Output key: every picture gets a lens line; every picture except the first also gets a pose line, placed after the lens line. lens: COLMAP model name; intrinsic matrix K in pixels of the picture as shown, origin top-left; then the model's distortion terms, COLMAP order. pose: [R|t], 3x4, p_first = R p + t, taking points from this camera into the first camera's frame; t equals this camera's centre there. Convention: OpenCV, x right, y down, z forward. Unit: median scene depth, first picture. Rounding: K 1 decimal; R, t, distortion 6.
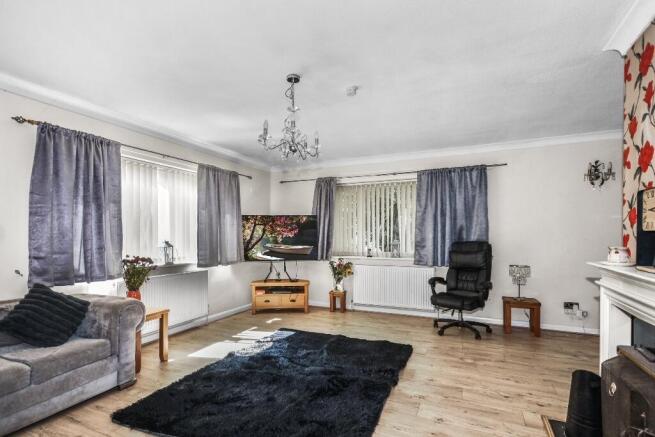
lens RADIAL K [[329.5, 0, 327.7], [0, 329.5, 231.1], [0, 0, 1]] dist [0.001595, 0.000283]
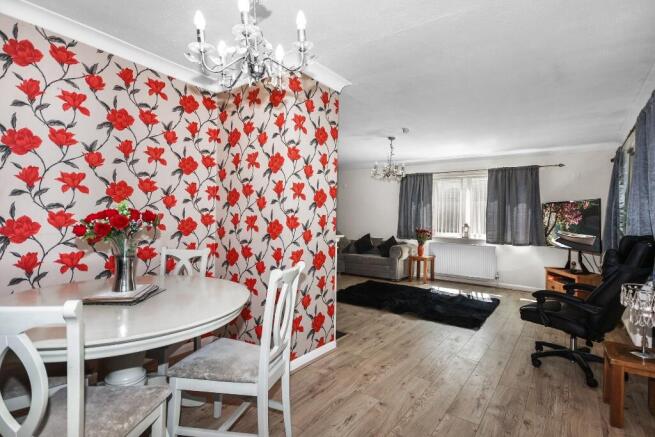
lens RADIAL K [[323.9, 0, 327.5], [0, 323.9, 218.5], [0, 0, 1]] dist [-0.000076, -0.000007]
pose [[-0.204983, 0.002270, -0.978763, 1.108272], [-0.010065, 0.999940, 0.004427, 0.004988], [0.978714, 0.010759, -0.204948, 0.612222]]
